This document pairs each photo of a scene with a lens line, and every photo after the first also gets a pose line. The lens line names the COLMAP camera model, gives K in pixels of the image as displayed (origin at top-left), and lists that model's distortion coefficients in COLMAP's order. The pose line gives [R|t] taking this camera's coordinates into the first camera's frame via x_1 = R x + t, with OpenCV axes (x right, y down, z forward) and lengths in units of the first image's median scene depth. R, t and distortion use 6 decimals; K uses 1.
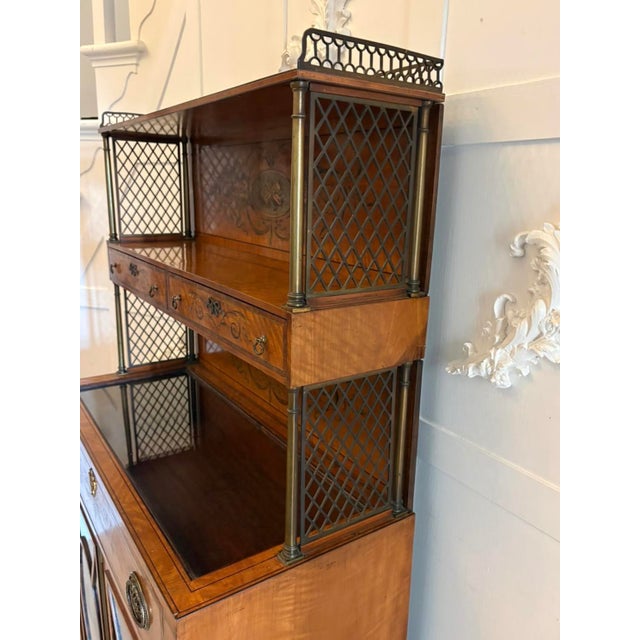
lens RADIAL K [[528.6, 0, 320.0], [0, 528.6, 320.0], [0, 0, 1]] dist [0.037591, -0.003301]
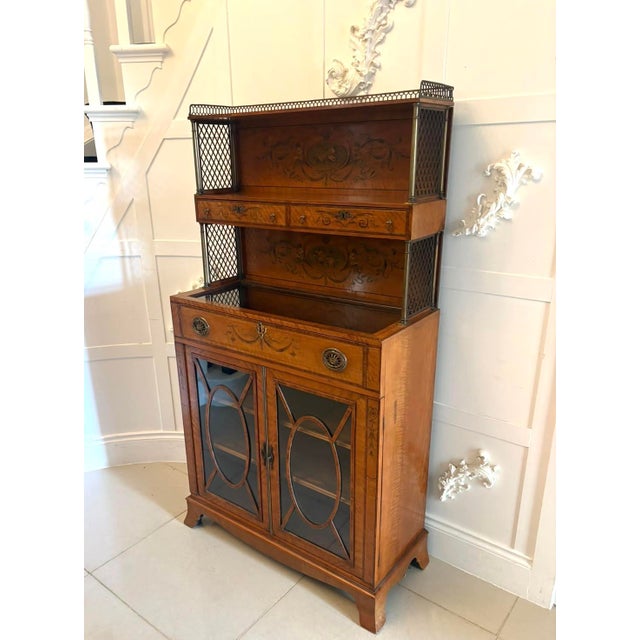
lens RADIAL K [[541.6, 0, 300.5], [0, 541.6, 353.1], [0, 0, 1]] dist [0.033841, -0.005949]
pose [[0.945081, -0.150085, 0.290340, -0.910397], [0.117552, 0.984974, 0.126520, 0.185036], [-0.304966, -0.085441, 0.948523, -0.809008]]
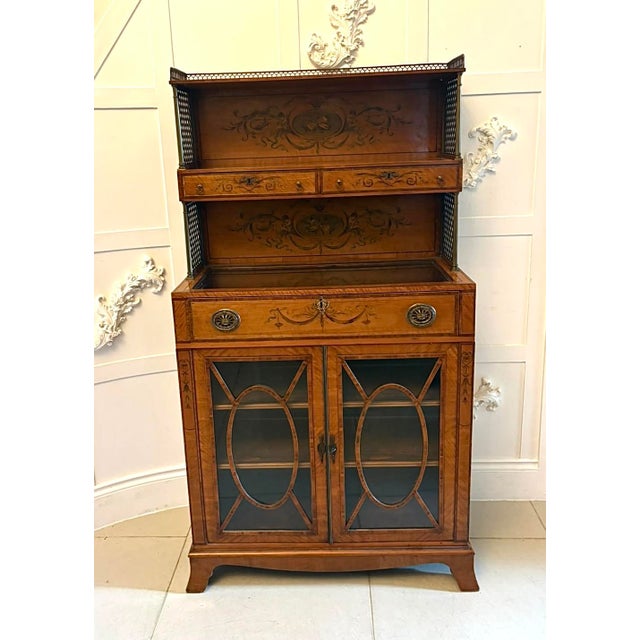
lens RADIAL K [[548.9, 0, 308.0], [0, 548.9, 261.2], [0, 0, 1]] dist [0.029051, -0.003011]
pose [[0.578280, -0.223774, 0.784549, -1.867106], [0.250474, 0.963902, 0.090309, 0.021803], [-0.776437, 0.144285, 0.613455, 0.014377]]
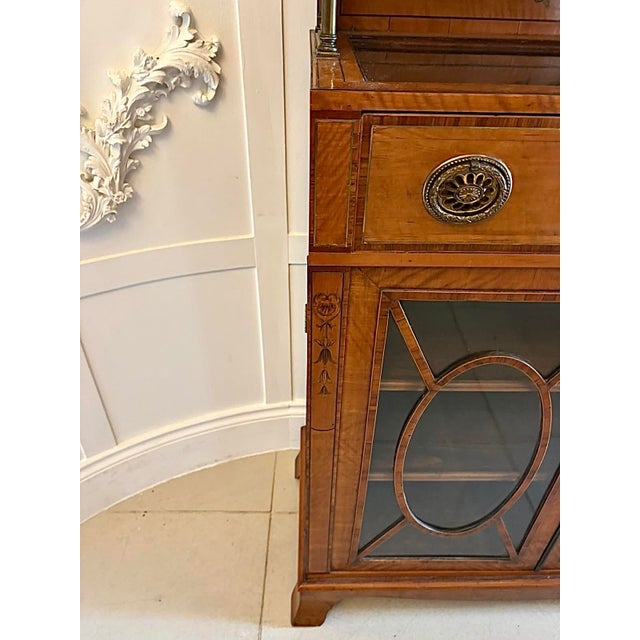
lens RADIAL K [[476.1, 0, 320.0], [0, 476.1, 320.0], [0, 0, 1]] dist [0.003631, -0.001087]
pose [[0.537925, -0.518873, 0.664385, -1.185341], [0.196323, 0.843565, 0.499856, 0.127434], [-0.819813, -0.138451, 0.555641, 1.131552]]
